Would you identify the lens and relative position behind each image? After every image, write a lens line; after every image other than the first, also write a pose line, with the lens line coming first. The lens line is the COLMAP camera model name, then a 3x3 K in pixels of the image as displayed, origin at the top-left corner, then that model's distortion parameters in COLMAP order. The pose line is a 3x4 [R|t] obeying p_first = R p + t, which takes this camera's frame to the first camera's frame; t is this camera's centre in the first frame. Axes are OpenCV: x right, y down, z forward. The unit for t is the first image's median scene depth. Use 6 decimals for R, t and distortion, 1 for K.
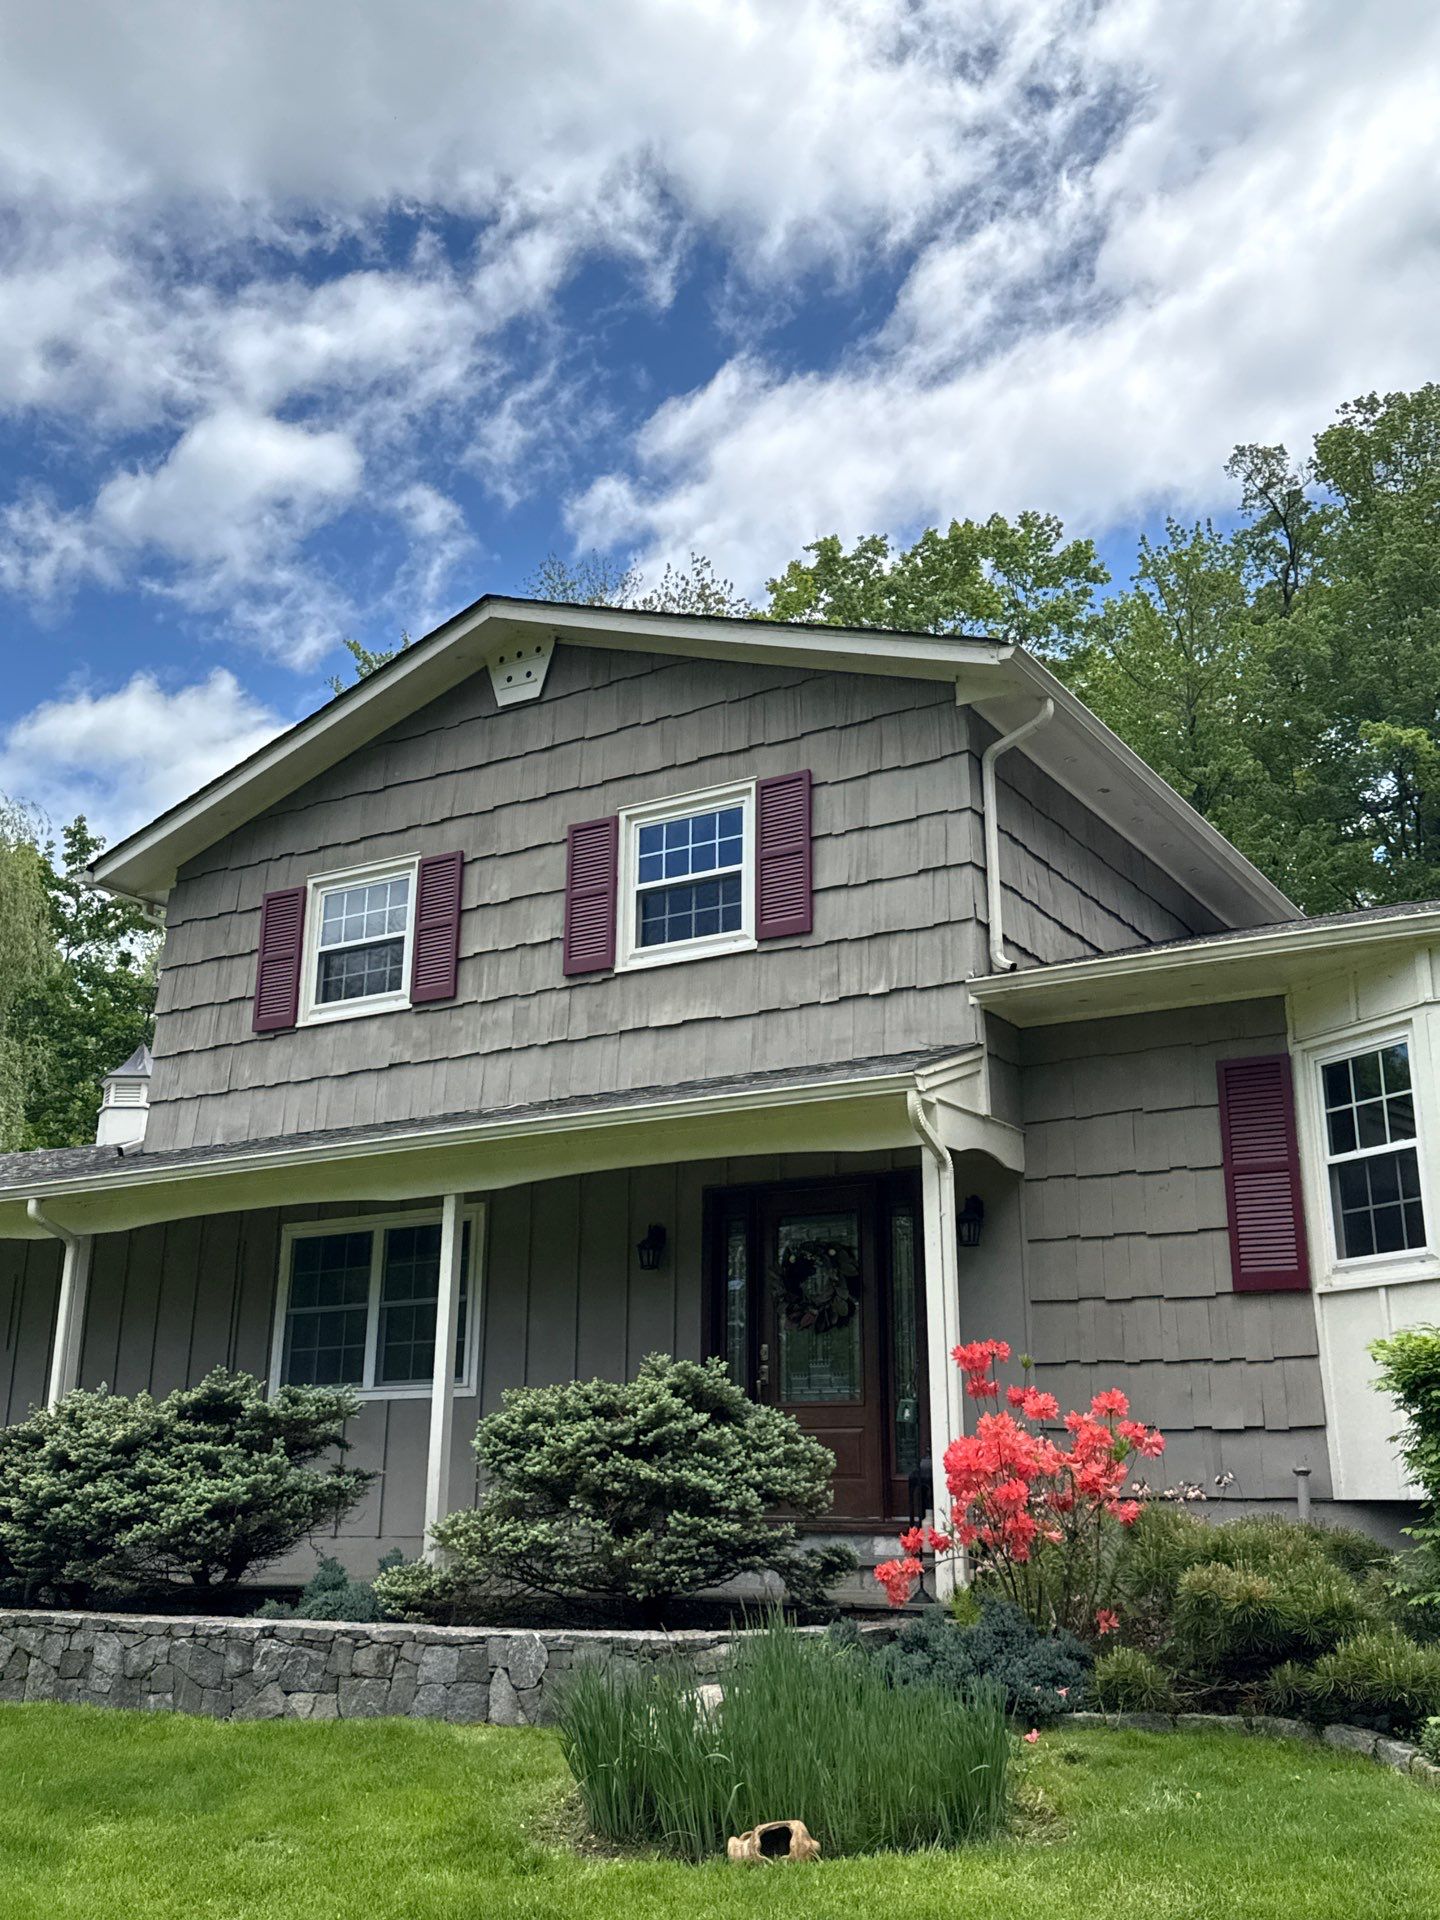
lens RADIAL K [[1845.2, 0, 720.0], [0, 1845.2, 960.0], [0, 0, 1]] dist [-0.002039, -0.031535]
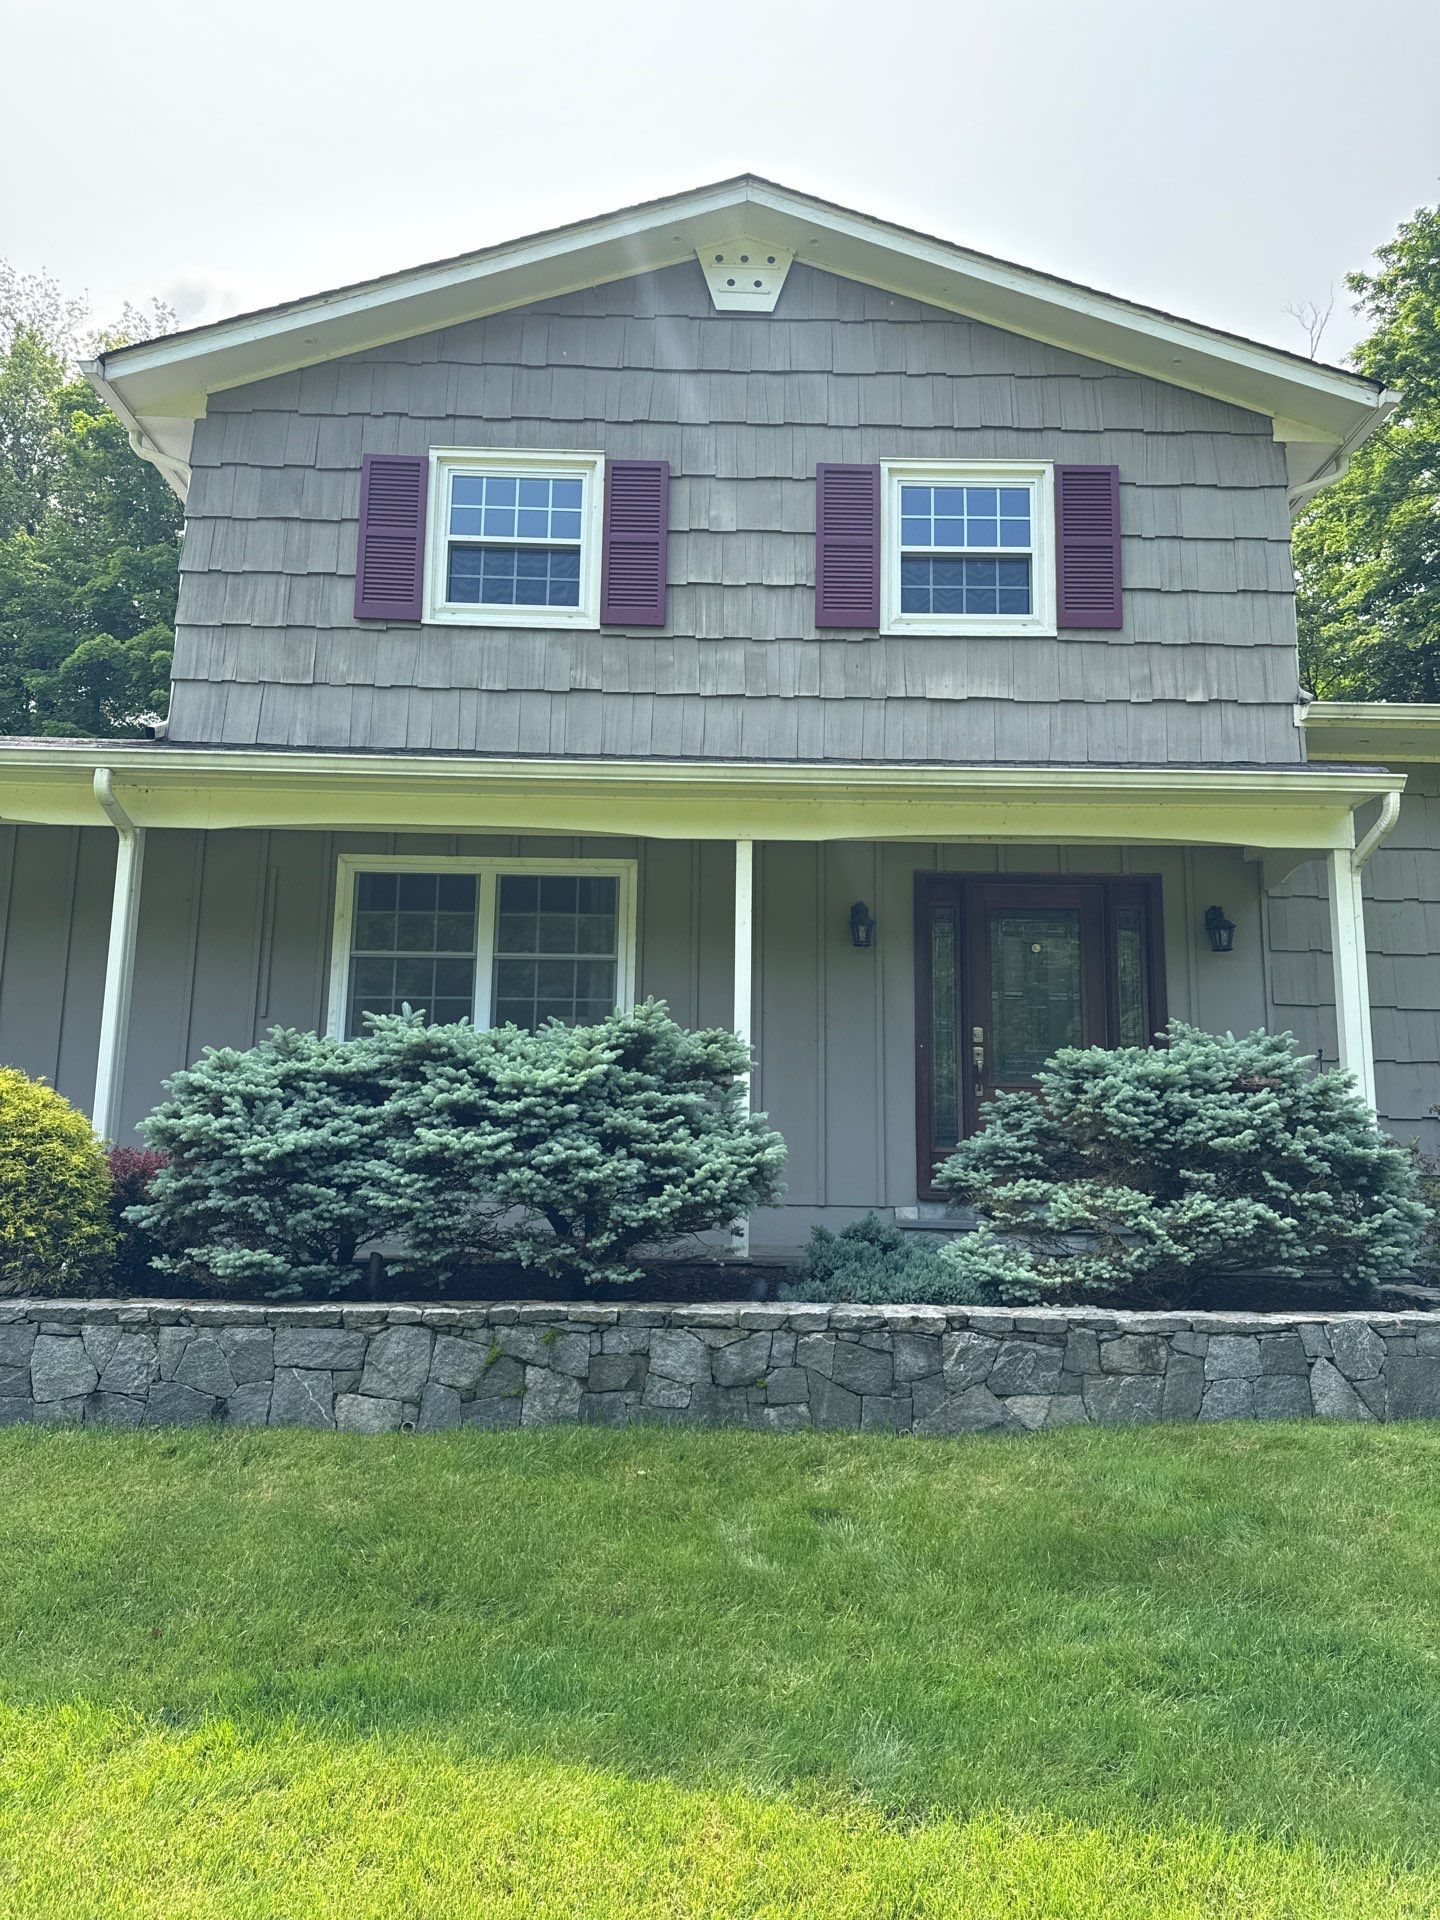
lens RADIAL K [[1406.4, 0, 720.0], [0, 1406.4, 960.0], [0, 0, 1]] dist [0.229175, -0.557130]
pose [[0.848374, 0.101098, 0.519655, -0.500959], [-0.163913, 0.983523, 0.076257, 0.132115], [-0.503383, -0.149872, 0.850966, 0.403970]]
